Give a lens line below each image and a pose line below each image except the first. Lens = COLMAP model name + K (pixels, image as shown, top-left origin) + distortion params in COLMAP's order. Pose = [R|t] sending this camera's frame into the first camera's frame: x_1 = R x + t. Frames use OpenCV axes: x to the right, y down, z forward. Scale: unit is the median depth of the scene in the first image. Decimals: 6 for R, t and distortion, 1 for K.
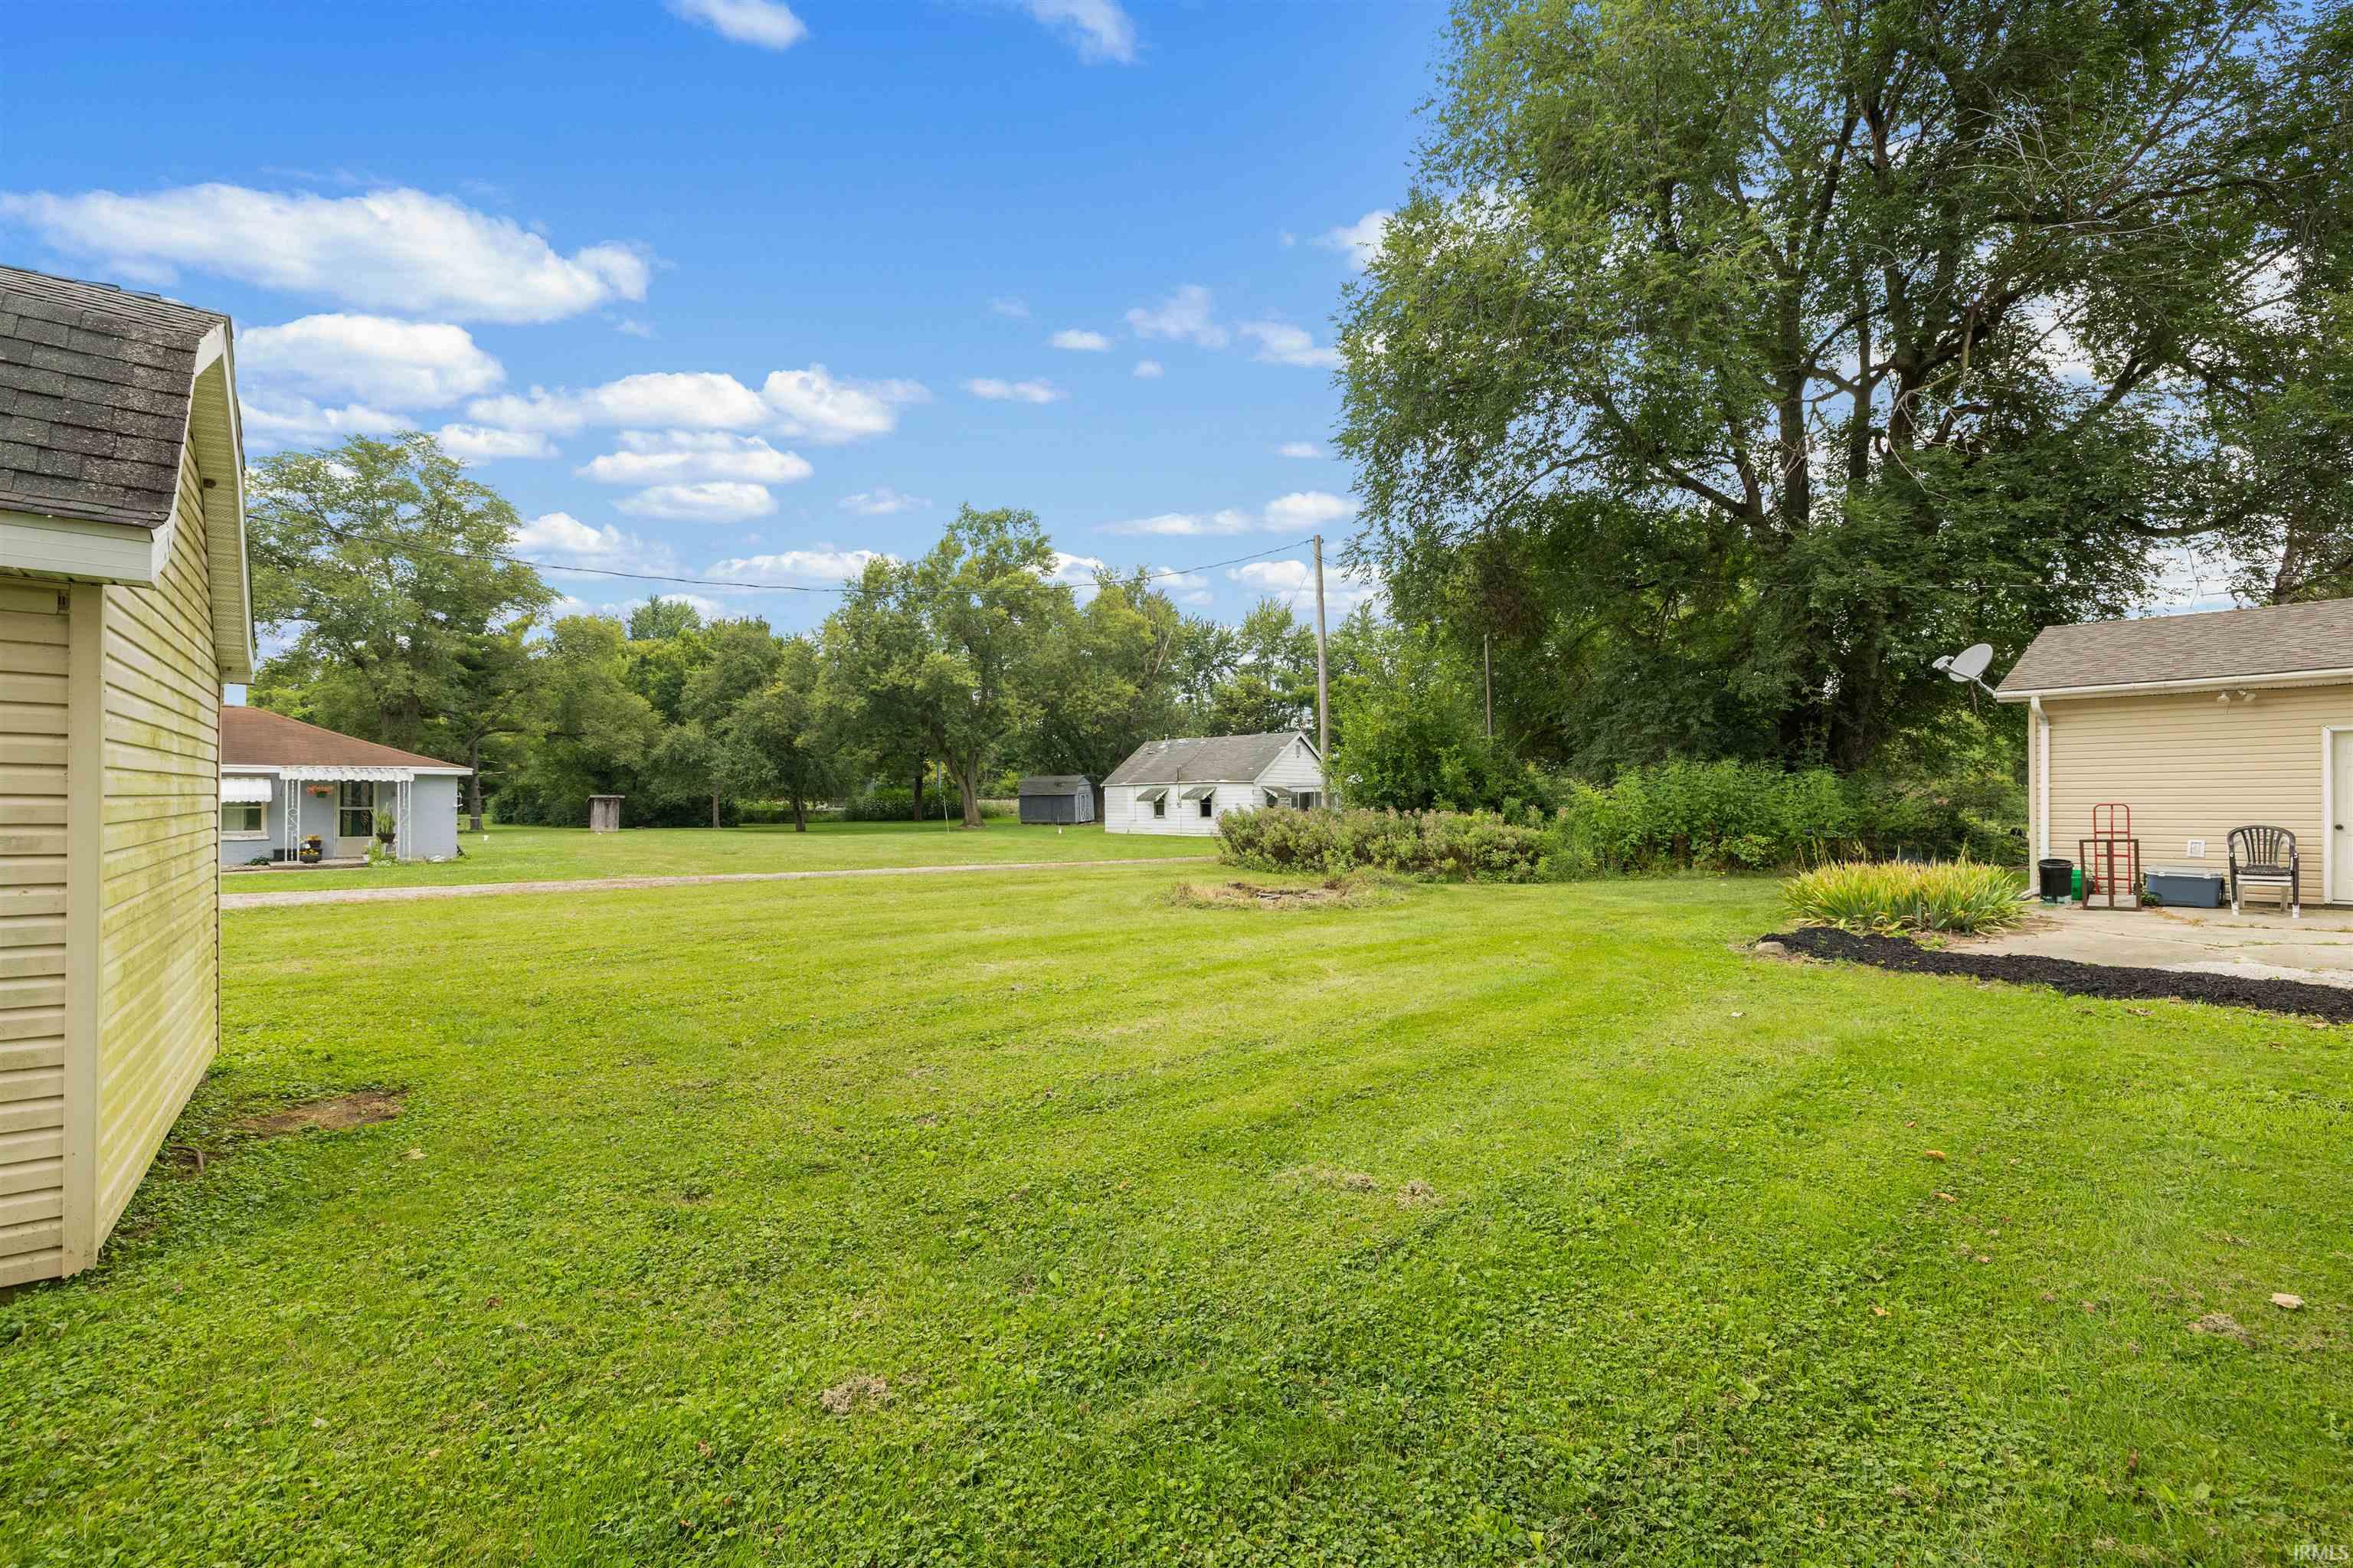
lens RADIAL K [[1036.8, 0, 1176.5], [0, 1036.8, 784.0], [0, 0, 1]] dist [0.002227, 0.000161]
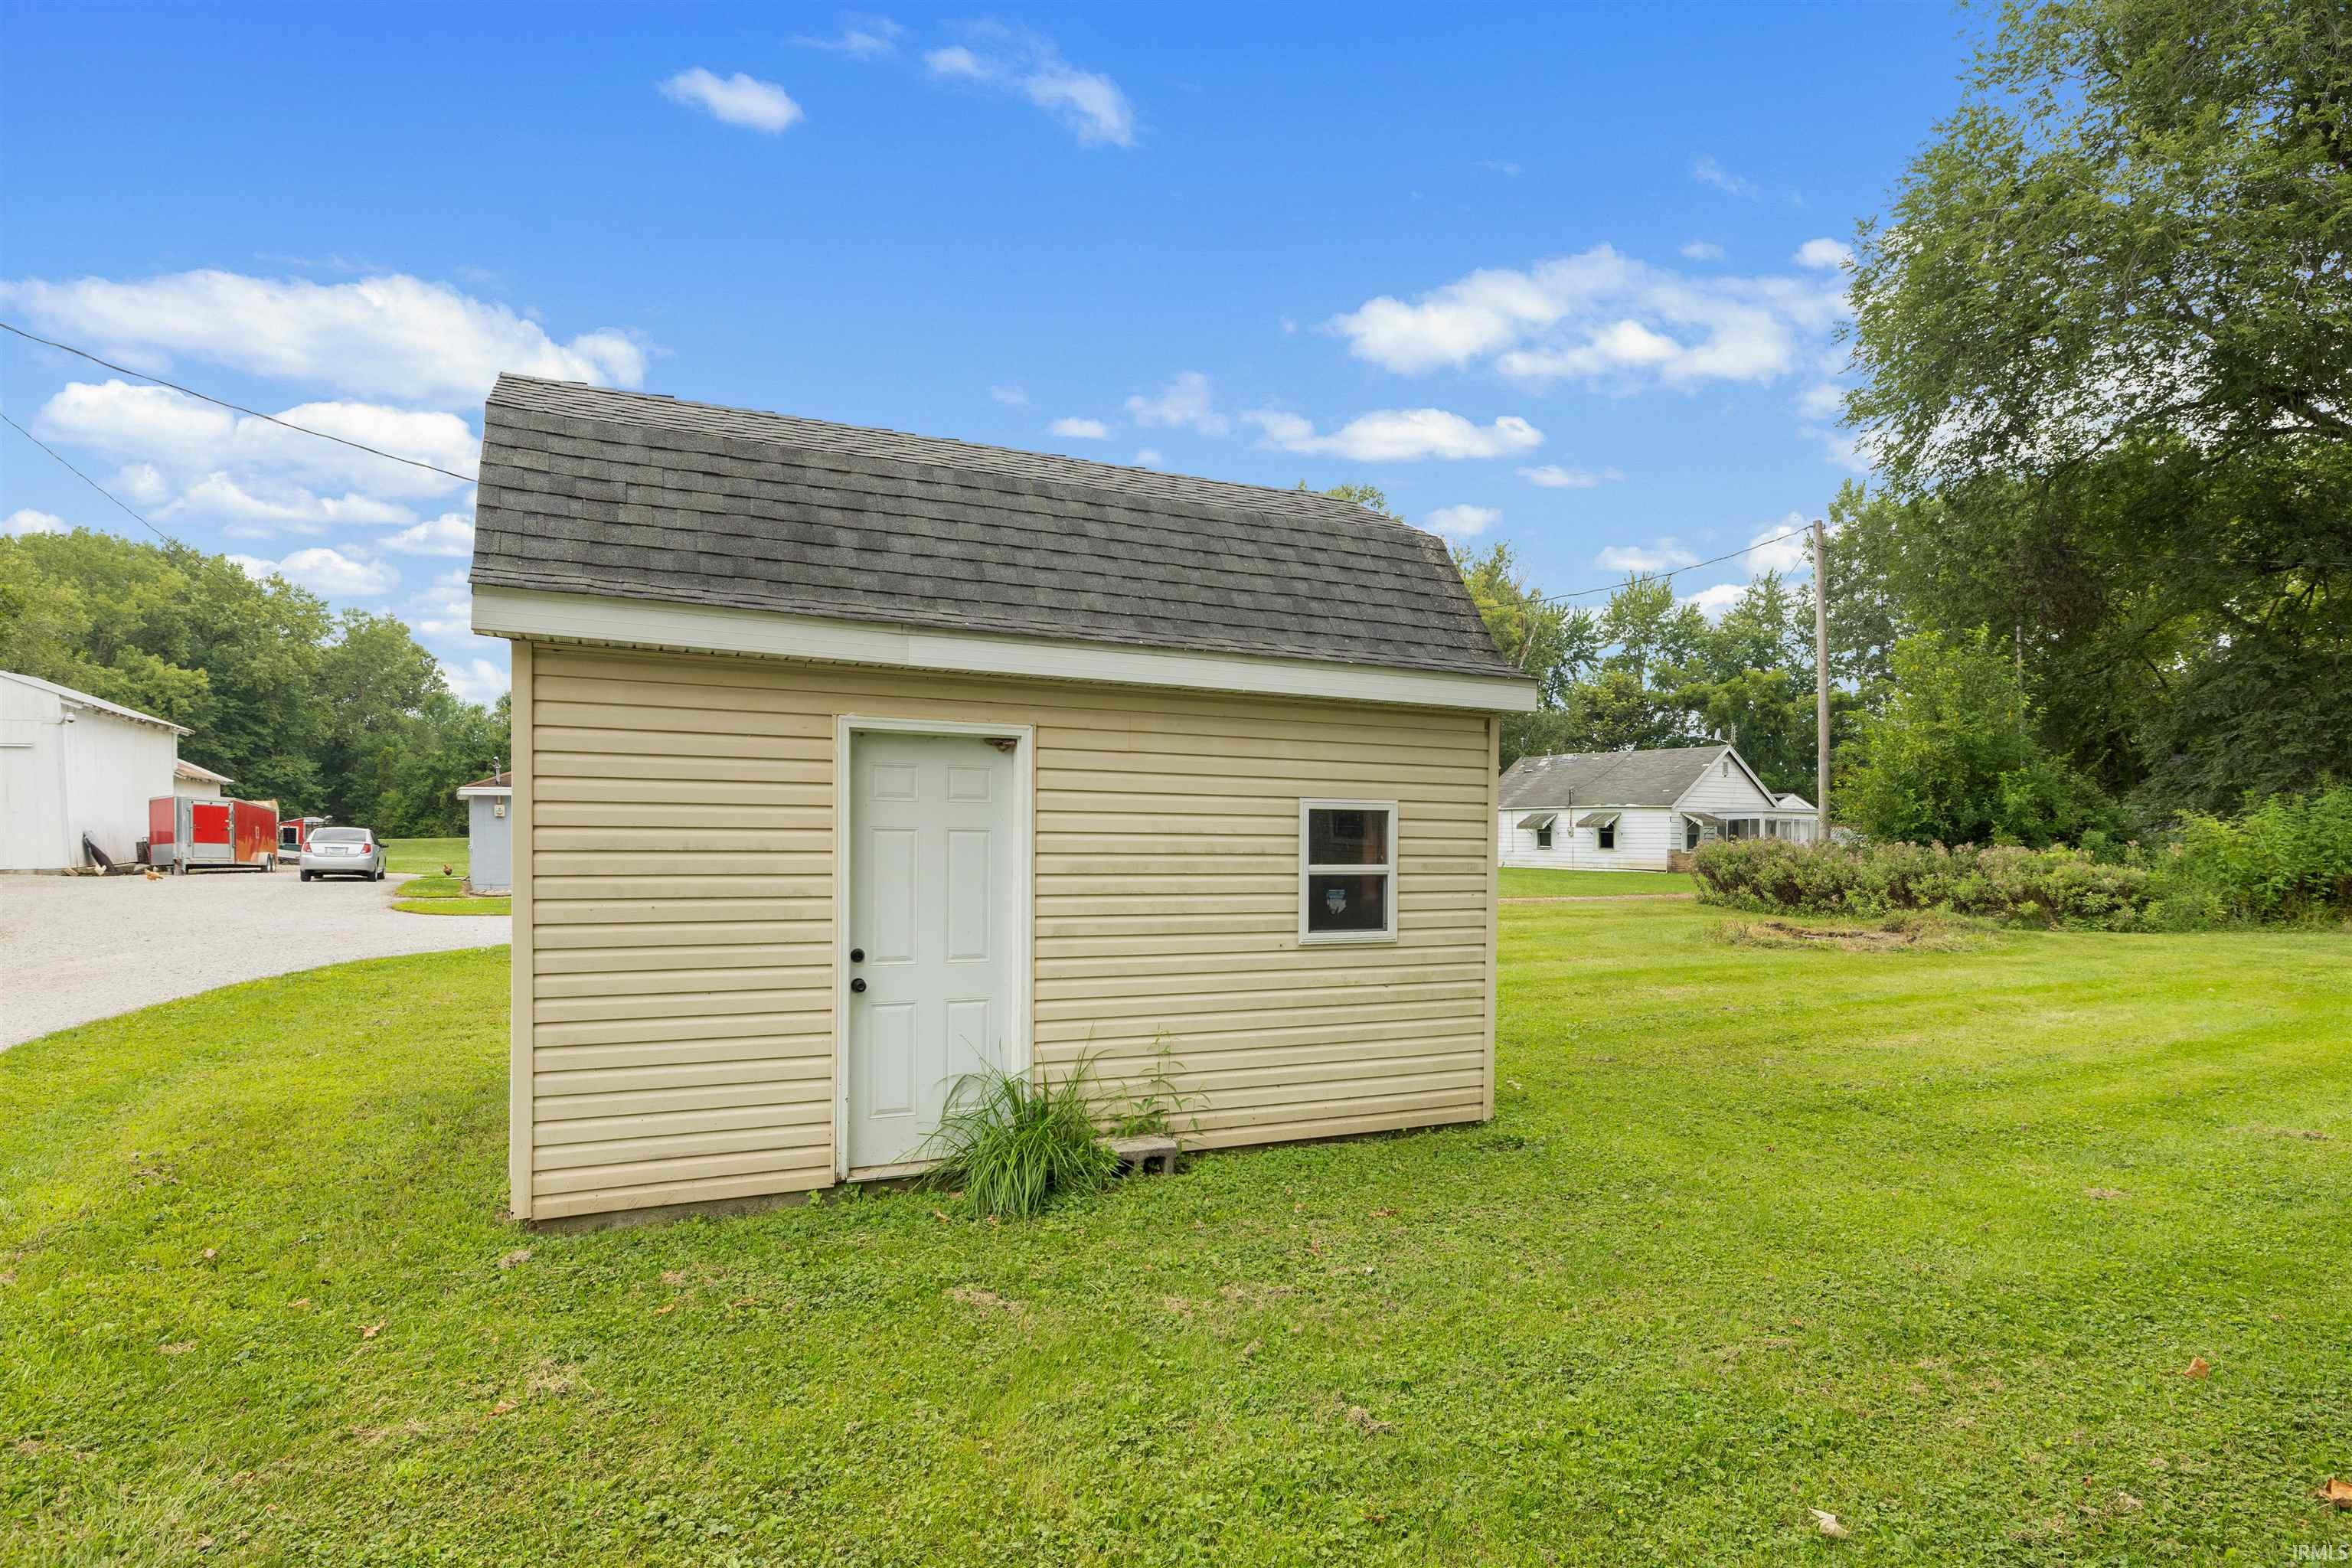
lens RADIAL K [[1257.8, 0, 1181.6], [0, 1257.8, 834.4], [0, 0, 1]] dist [-0.000869, 0.001305]
pose [[0.971572, 0.008322, -0.236598, -0.151439], [-0.002780, 0.999714, 0.023750, -0.006155], [0.236728, -0.022417, 0.971317, -0.159724]]
